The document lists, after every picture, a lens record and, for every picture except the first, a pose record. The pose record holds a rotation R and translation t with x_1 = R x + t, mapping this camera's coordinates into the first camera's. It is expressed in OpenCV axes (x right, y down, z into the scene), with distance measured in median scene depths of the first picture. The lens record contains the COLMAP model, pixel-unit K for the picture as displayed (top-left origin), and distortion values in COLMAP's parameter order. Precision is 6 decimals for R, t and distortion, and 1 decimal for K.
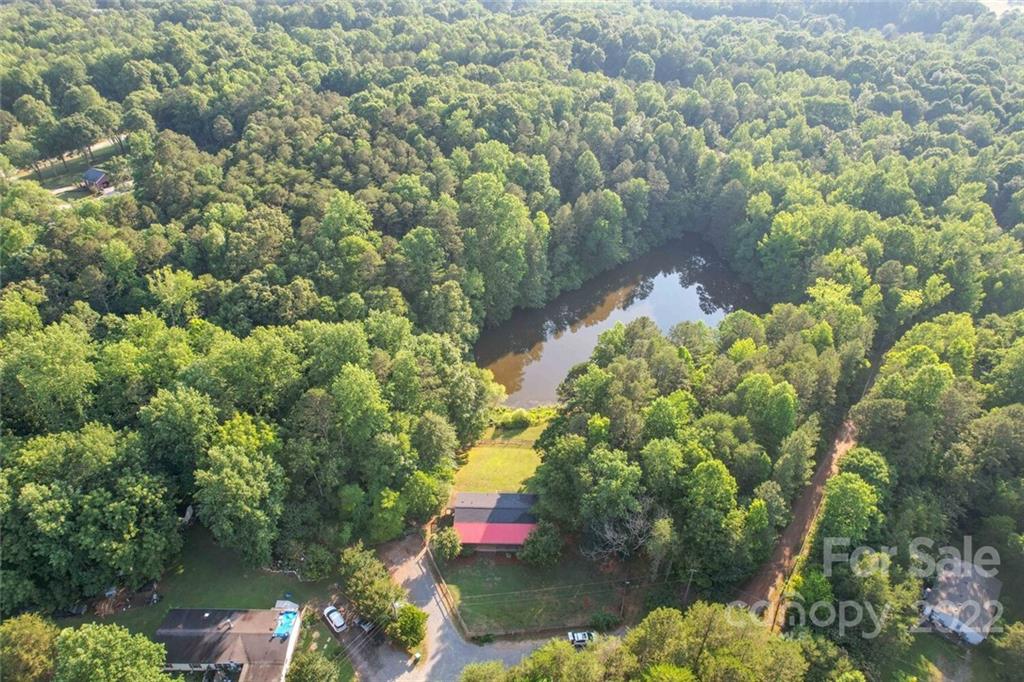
lens RADIAL K [[655.8, 0, 506.1], [0, 655.8, 346.4], [0, 0, 1]] dist [-0.082208, 0.072452]
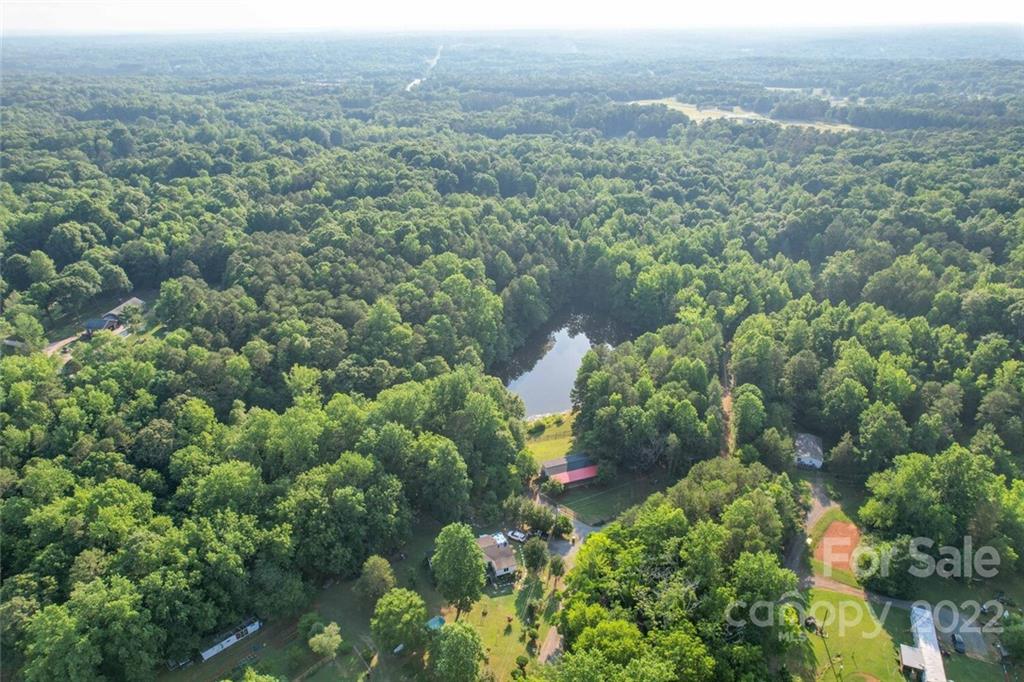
lens RADIAL K [[655.8, 0, 506.1], [0, 655.8, 346.4], [0, 0, 1]] dist [-0.082208, 0.072452]
pose [[0.935659, -0.169145, 0.309730, -0.367199], [0.212048, 0.971015, -0.110299, 0.064077], [-0.282096, 0.168879, 0.944406, -0.334246]]
